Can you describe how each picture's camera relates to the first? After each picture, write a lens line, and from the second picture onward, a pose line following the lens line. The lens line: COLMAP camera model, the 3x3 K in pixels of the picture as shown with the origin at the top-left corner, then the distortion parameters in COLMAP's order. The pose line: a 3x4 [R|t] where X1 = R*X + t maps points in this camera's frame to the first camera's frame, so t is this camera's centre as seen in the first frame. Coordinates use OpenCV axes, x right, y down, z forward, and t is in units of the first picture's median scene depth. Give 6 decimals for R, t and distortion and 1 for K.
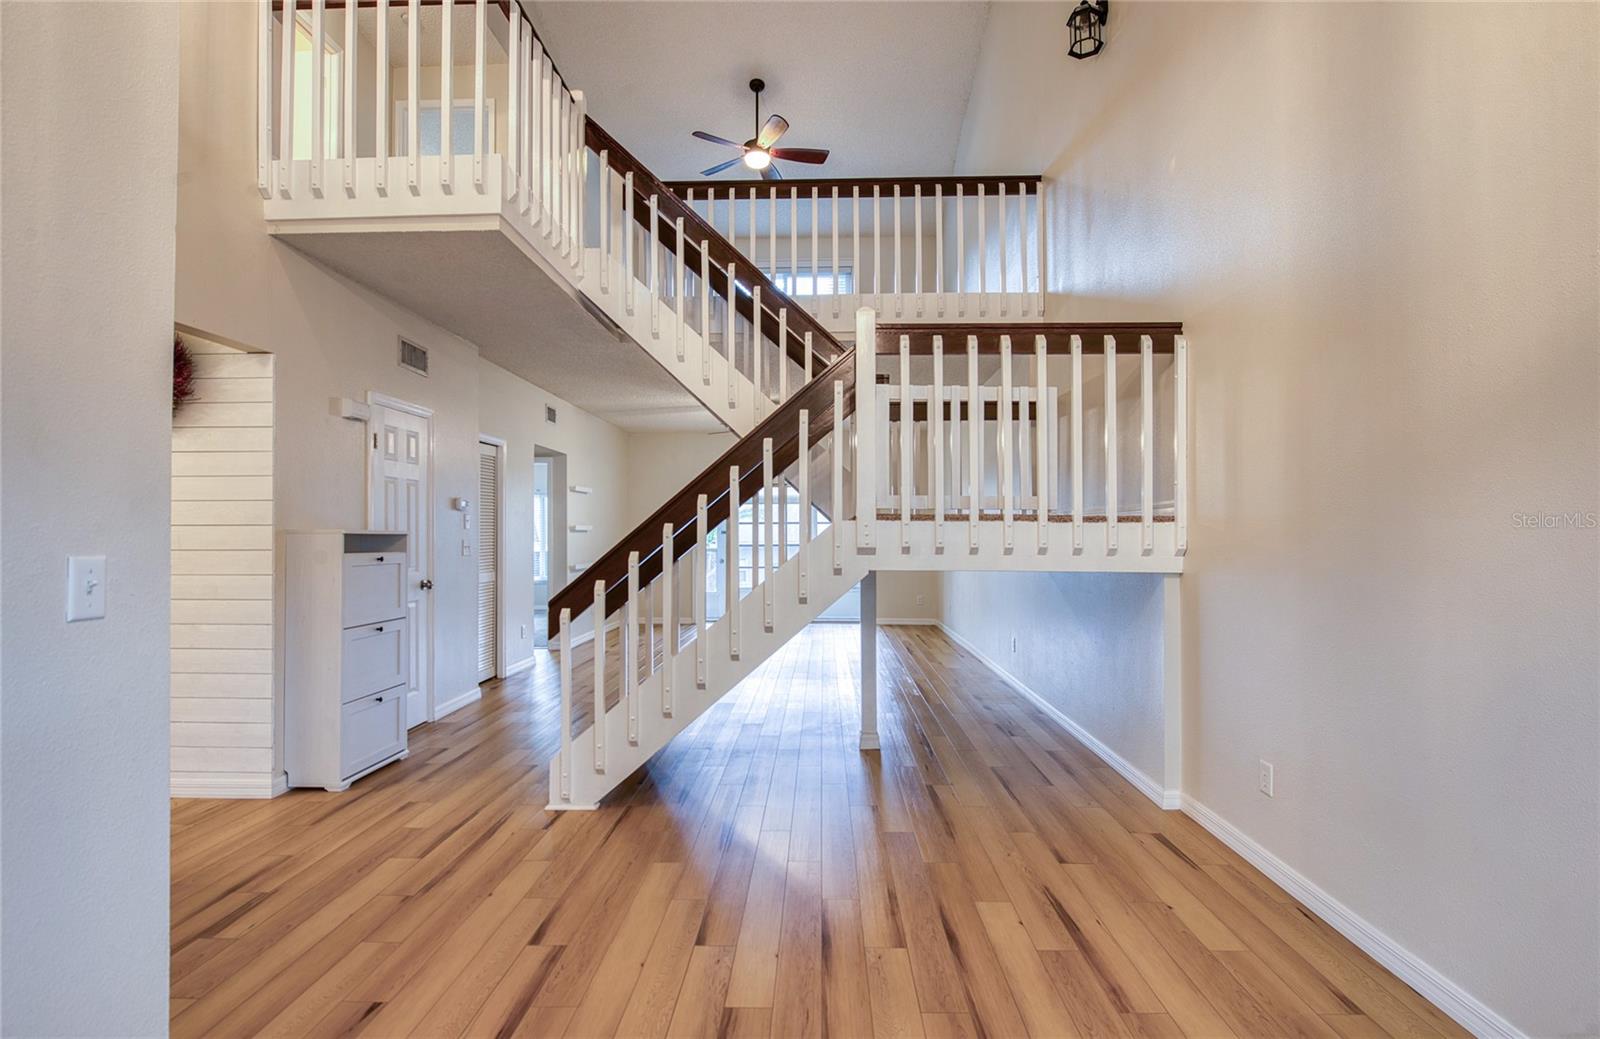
lens RADIAL K [[791.7, 0, 804.8], [0, 791.7, 522.3], [0, 0, 1]] dist [-0.002190, -0.005154]
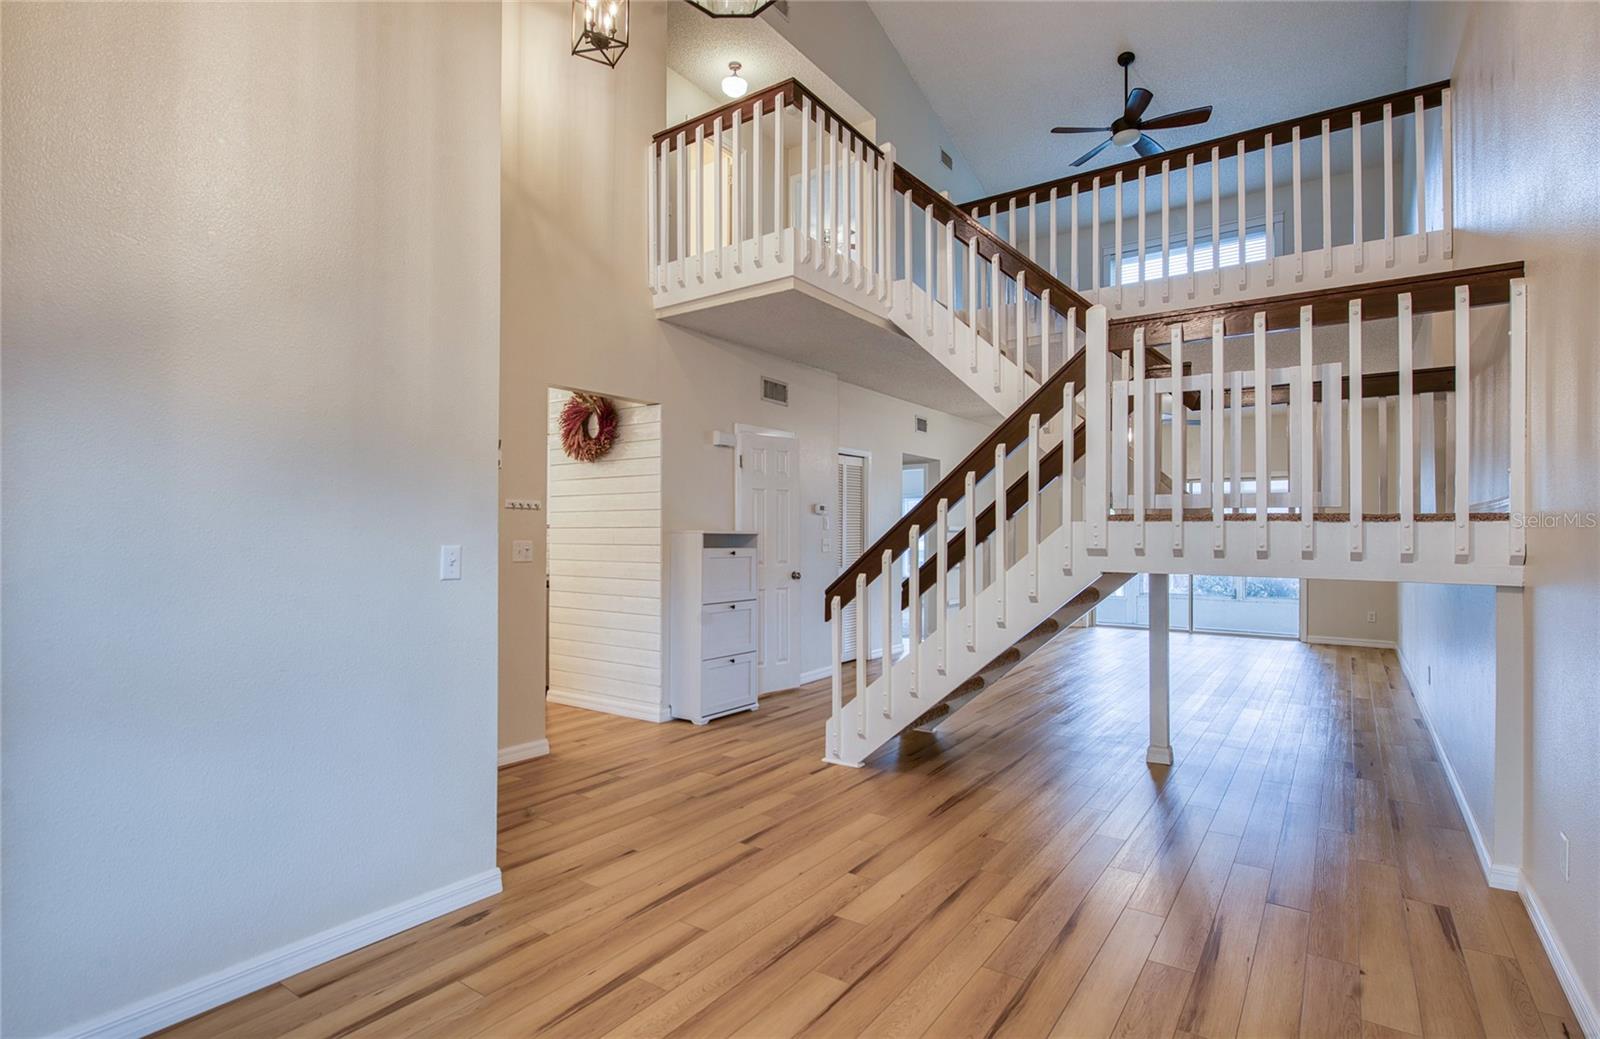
lens RADIAL K [[797.8, 0, 779.7], [0, 797.8, 526.6], [0, 0, 1]] dist [-0.003663, -0.002730]
pose [[0.824923, -0.002720, -0.565238, 0.298789], [0.005657, 0.999978, 0.003444, -0.001480], [0.565216, -0.006038, 0.824921, -0.043587]]
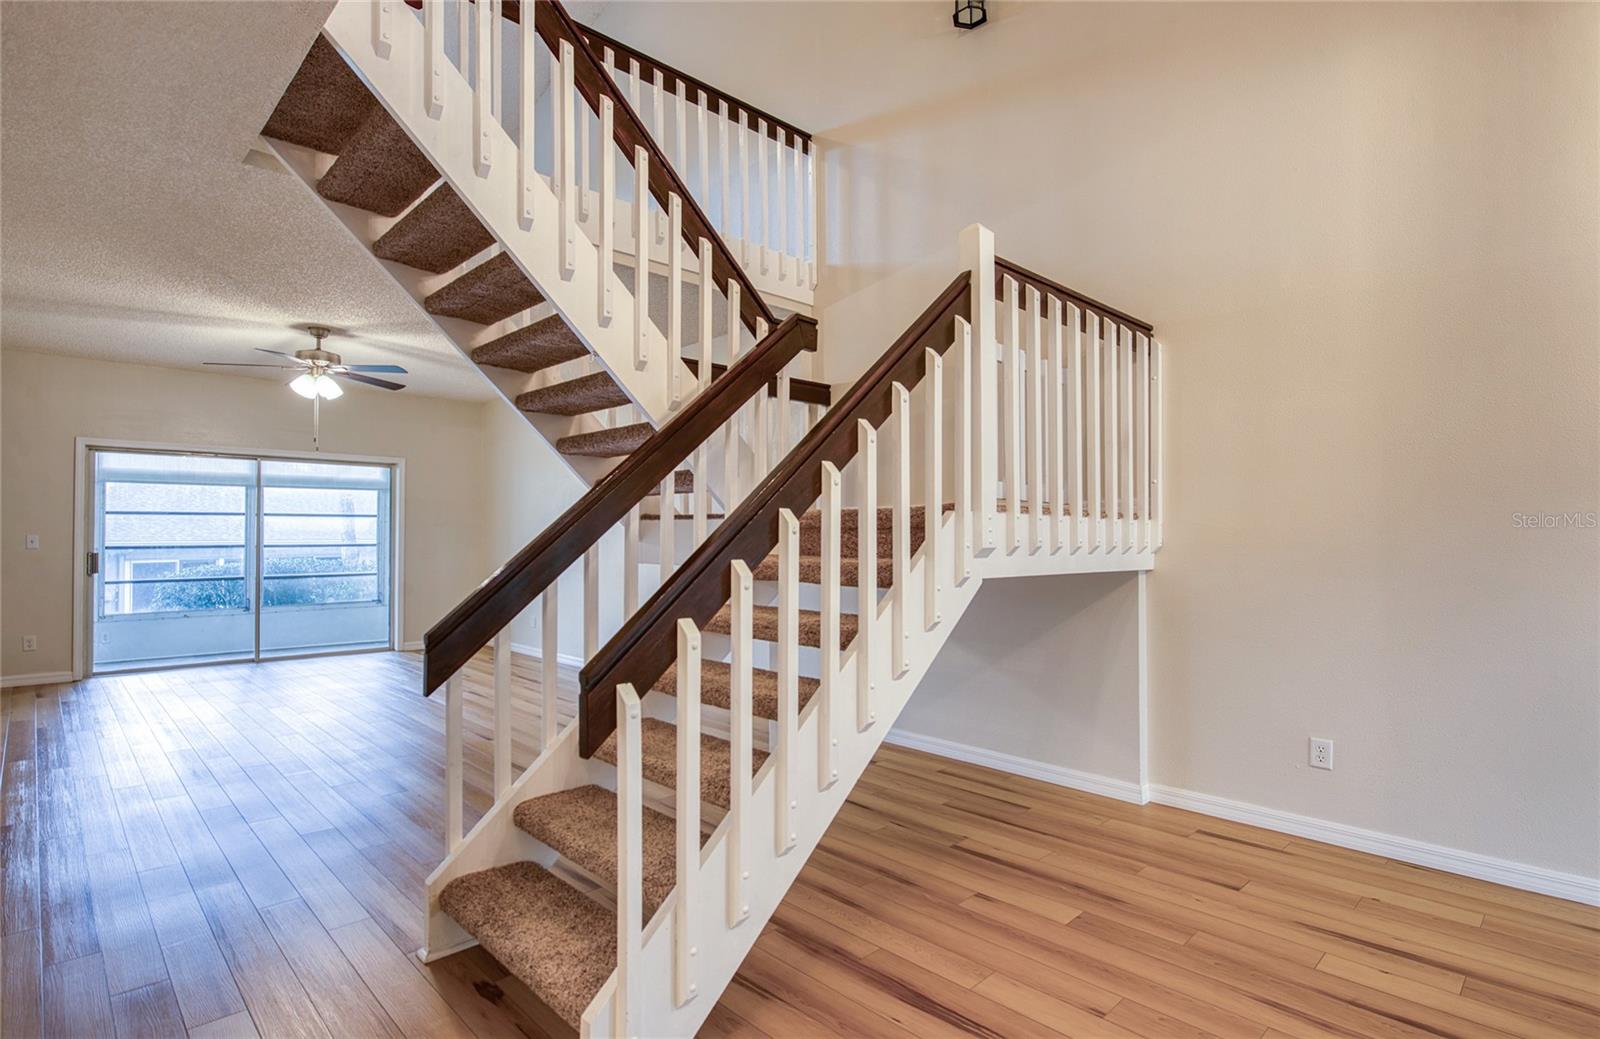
lens RADIAL K [[791.7, 0, 804.8], [0, 791.7, 522.3], [0, 0, 1]] dist [-0.002190, -0.005154]
pose [[0.693469, 0.015433, 0.720321, -0.543874], [-0.015293, 0.999861, -0.006699, 0.014730], [-0.720324, -0.006370, 0.693608, 0.577184]]
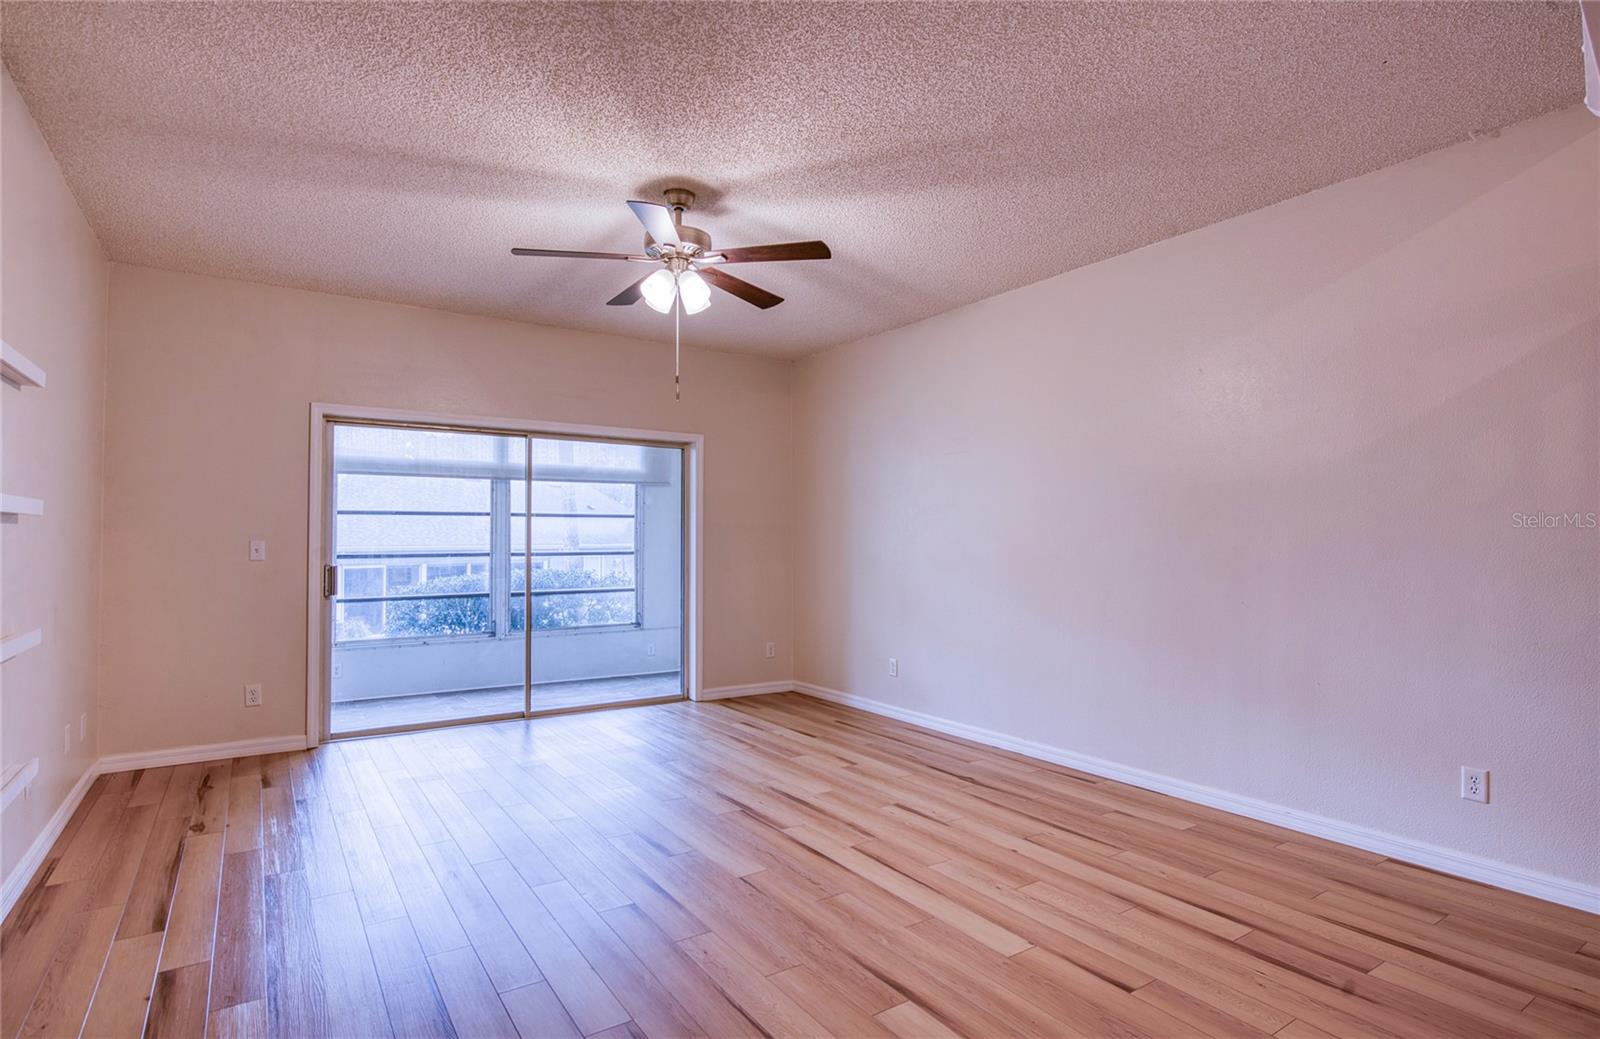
lens RADIAL K [[818.7, 0, 800.0], [0, 818.7, 519.5], [0, 0, 1]] dist [0.000539, 0.000270]
pose [[0.815847, 0.016148, 0.578042, -0.525221], [-0.011302, 0.999864, -0.011980, 0.027597], [-0.578157, 0.003241, 0.815919, 1.426275]]
